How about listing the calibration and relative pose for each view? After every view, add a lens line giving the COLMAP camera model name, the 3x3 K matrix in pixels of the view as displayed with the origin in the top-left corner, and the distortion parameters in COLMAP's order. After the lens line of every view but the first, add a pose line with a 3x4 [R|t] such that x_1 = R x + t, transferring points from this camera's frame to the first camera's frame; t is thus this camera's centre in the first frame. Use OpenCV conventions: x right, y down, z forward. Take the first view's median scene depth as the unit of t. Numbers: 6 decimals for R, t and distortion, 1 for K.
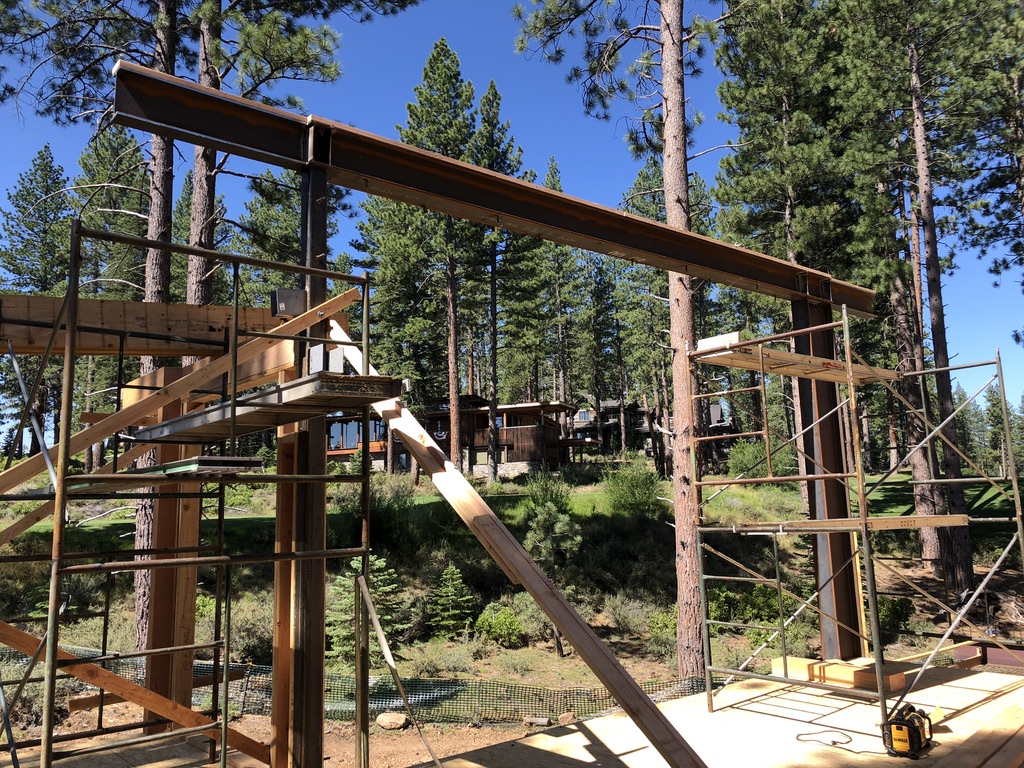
lens RADIAL K [[836.4, 0, 498.1], [0, 836.4, 361.3], [0, 0, 1]] dist [0.065776, -0.096060]
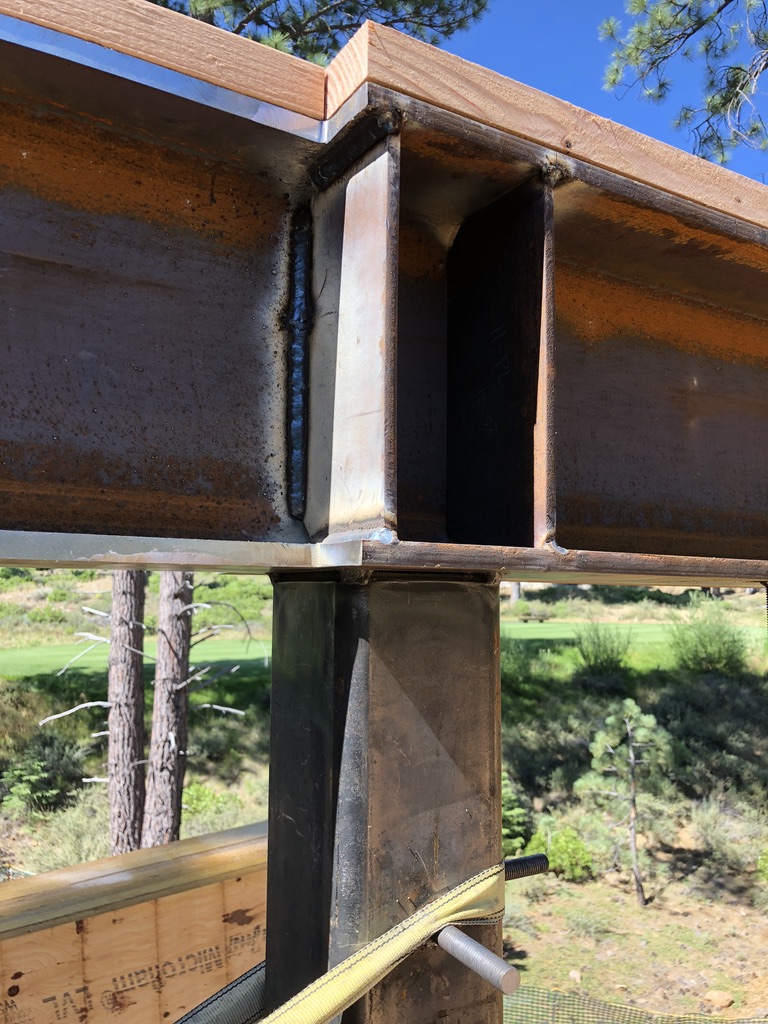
lens RADIAL K [[833.7, 0, 384.0], [0, 833.7, 512.0], [0, 0, 1]] dist [0.060888, -0.076872]
pose [[0.989390, 0.018638, -0.144082, -0.051939], [-0.006881, 0.996636, 0.081667, -0.062460], [0.145120, -0.079809, 0.986190, 0.228485]]
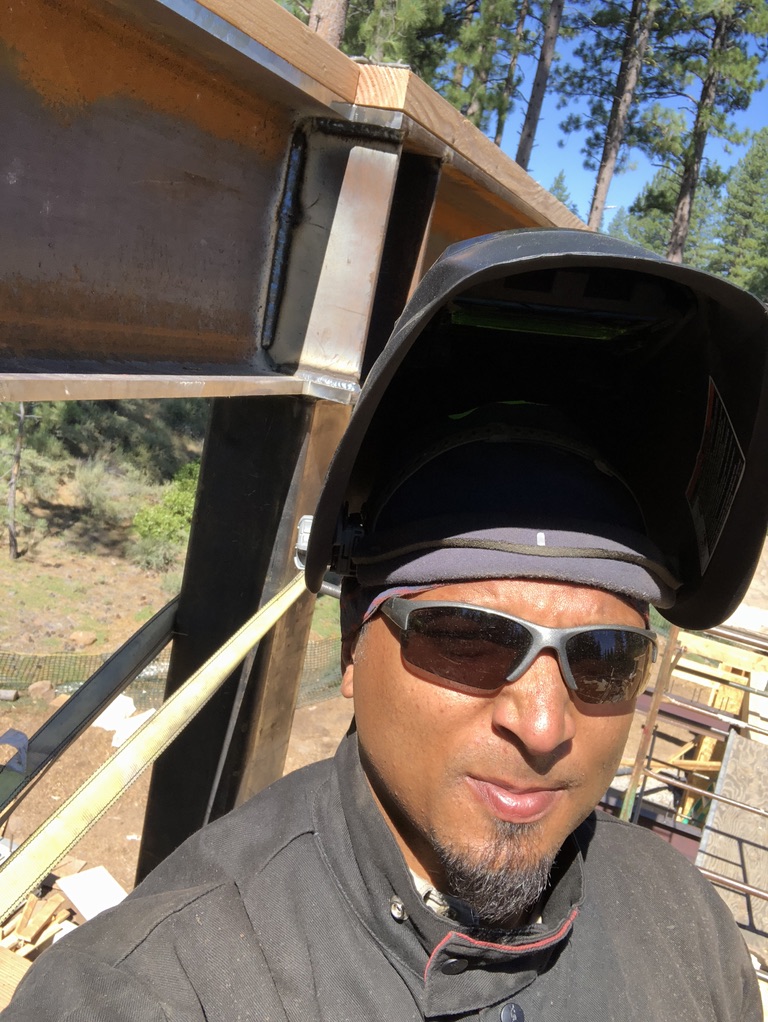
lens RADIAL K [[957.8, 0, 387.4], [0, 957.8, 514.1], [0, 0, 1]] dist [0.039418, -0.133050]
pose [[0.851666, 0.084459, 0.517234, -0.083677], [-0.300049, 0.887752, 0.349094, -0.073461], [-0.429692, -0.452507, 0.781410, 0.206159]]
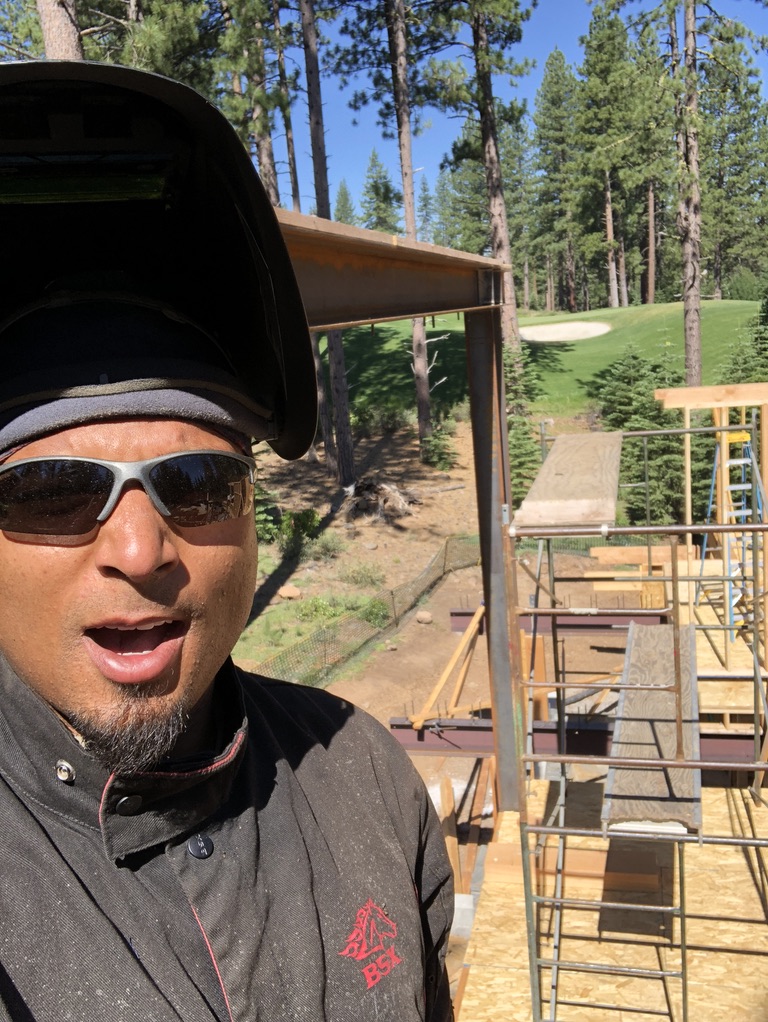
lens RADIAL K [[957.8, 0, 387.4], [0, 957.8, 514.1], [0, 0, 1]] dist [0.039418, -0.133050]
pose [[0.796643, -0.167273, 0.580844, -0.062878], [-0.046759, 0.941012, 0.335126, -0.073568], [-0.602639, -0.294136, 0.741829, 0.188975]]
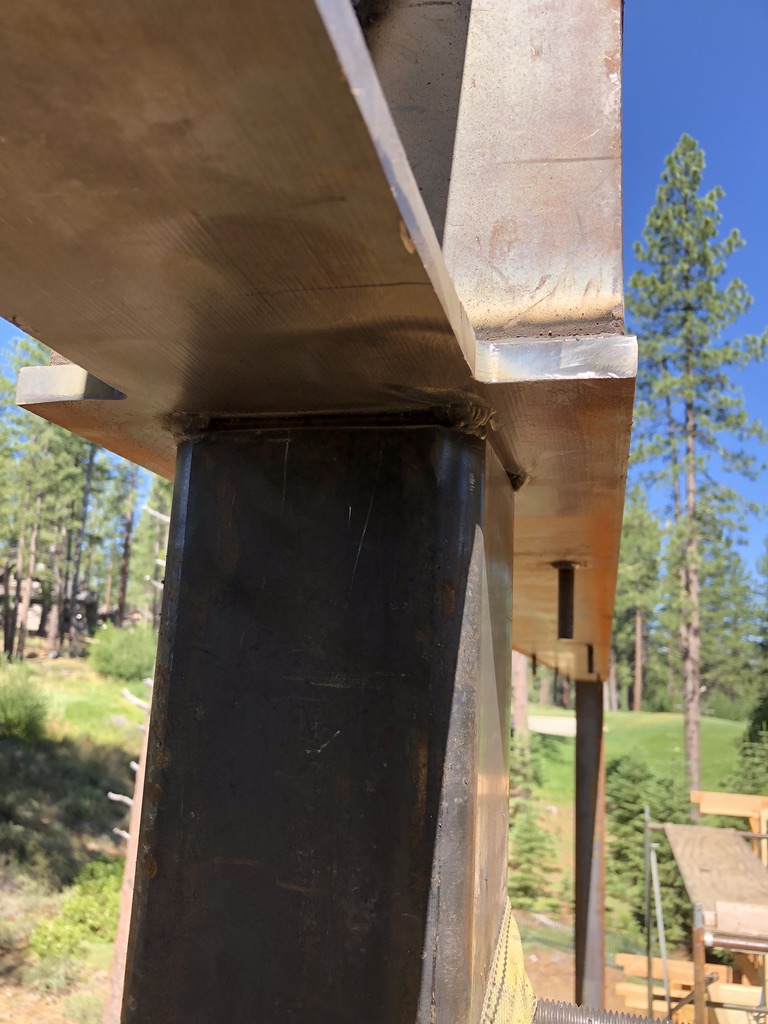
lens RADIAL K [[836.4, 0, 390.9], [0, 836.4, 514.2], [0, 0, 1]] dist [0.065776, -0.096060]
pose [[0.792525, 0.185718, 0.580873, -0.069120], [-0.180106, 0.981293, -0.068010, -0.054002], [-0.582637, -0.050719, 0.811148, 0.244459]]
